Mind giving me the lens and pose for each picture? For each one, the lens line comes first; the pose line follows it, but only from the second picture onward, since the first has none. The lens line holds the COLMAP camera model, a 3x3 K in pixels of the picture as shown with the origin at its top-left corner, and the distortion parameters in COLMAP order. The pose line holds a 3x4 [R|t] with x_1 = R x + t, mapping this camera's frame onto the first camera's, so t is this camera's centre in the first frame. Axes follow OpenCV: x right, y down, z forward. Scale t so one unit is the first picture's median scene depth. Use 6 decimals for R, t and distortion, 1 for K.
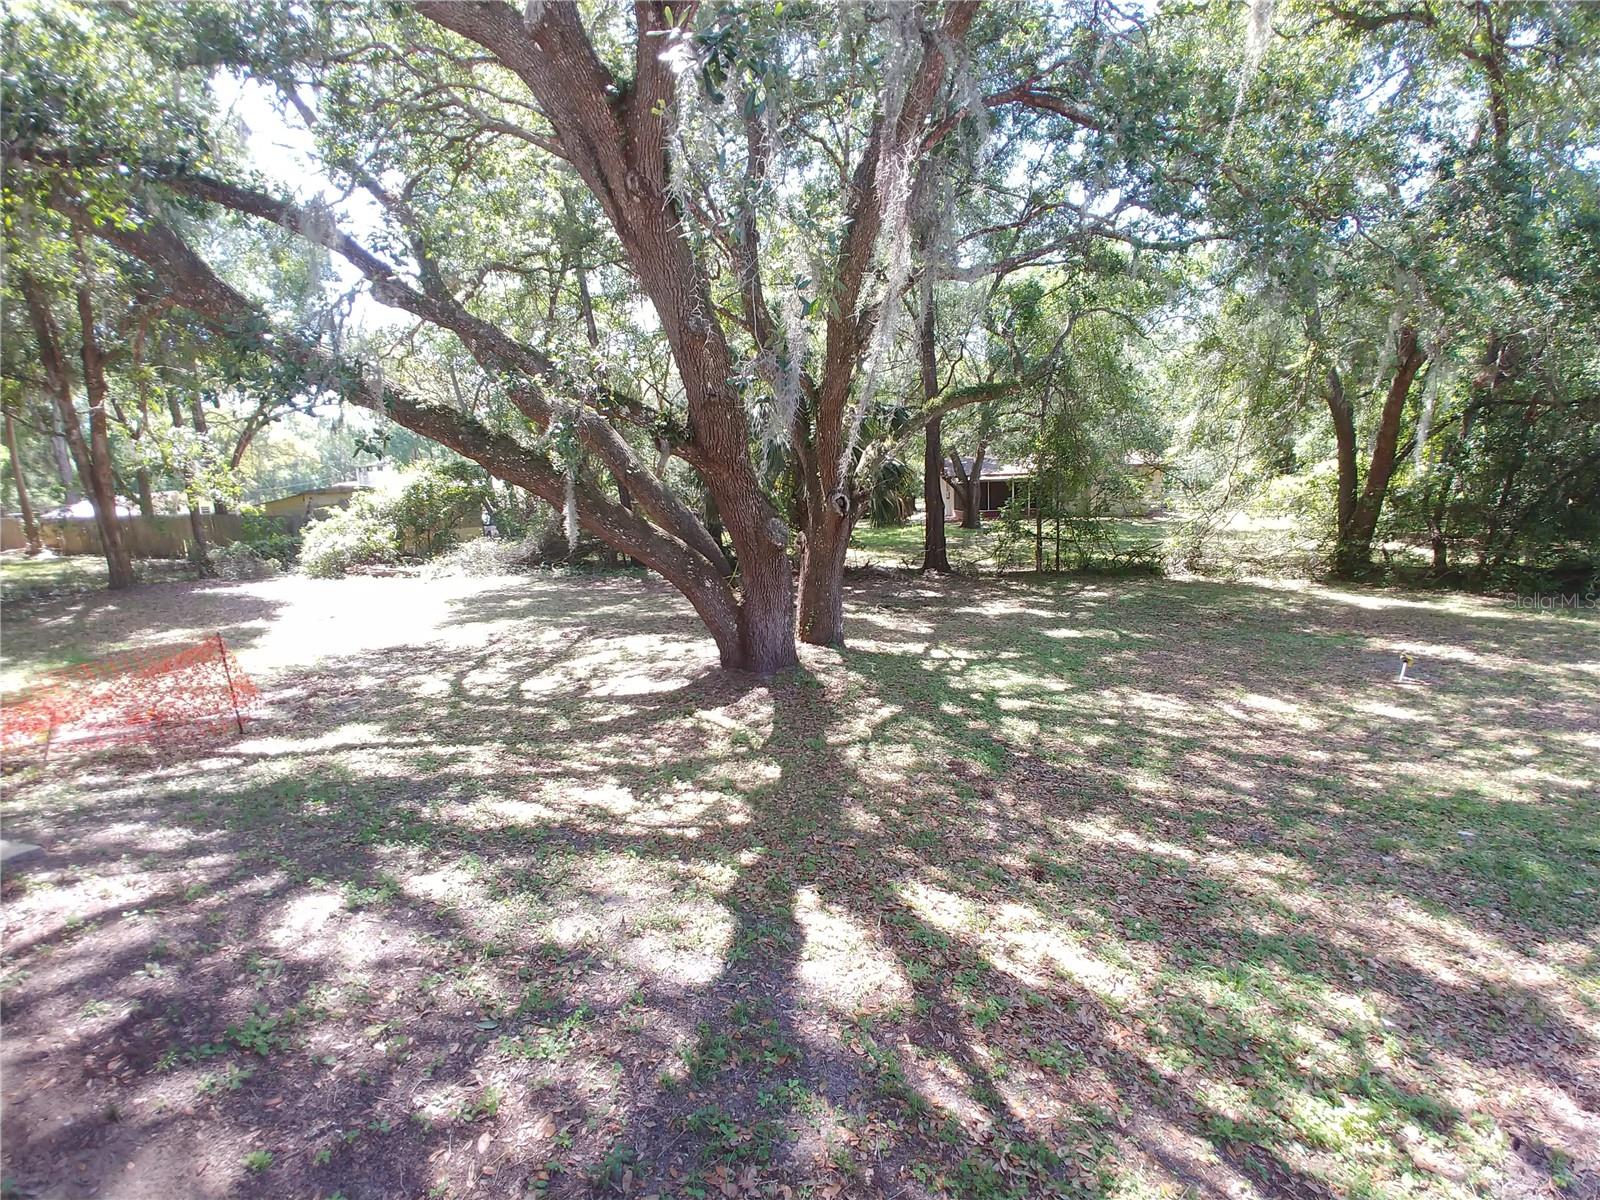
lens RADIAL K [[719.0, 0, 791.0], [0, 719.0, 609.6], [0, 0, 1]] dist [-0.002506, 0.001733]
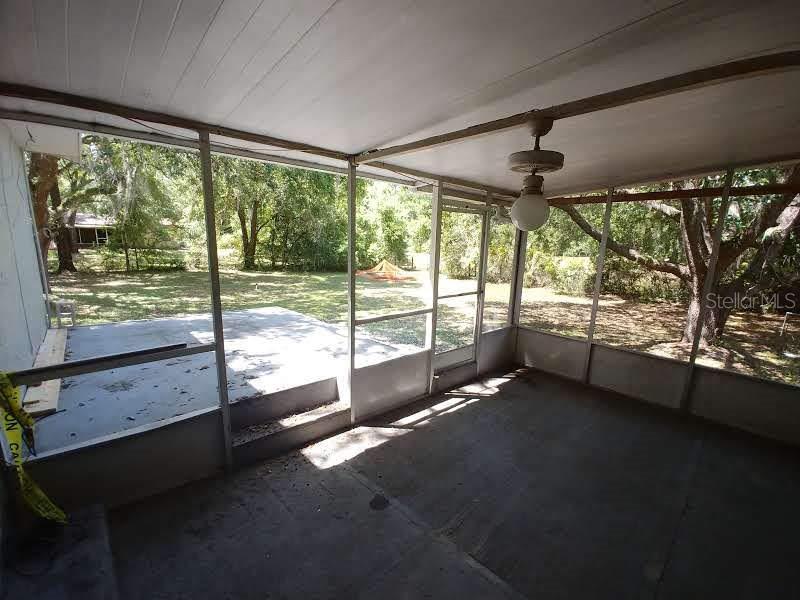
lens RADIAL K [[359.5, 0, 395.5], [0, 359.5, 304.8], [0, 0, 1]] dist [-0.002506, 0.001733]
pose [[0.530966, -0.101892, 0.841245, -0.177907], [0.090631, 0.993879, 0.063176, 0.063454], [-0.842532, 0.042699, 0.536951, -0.314233]]
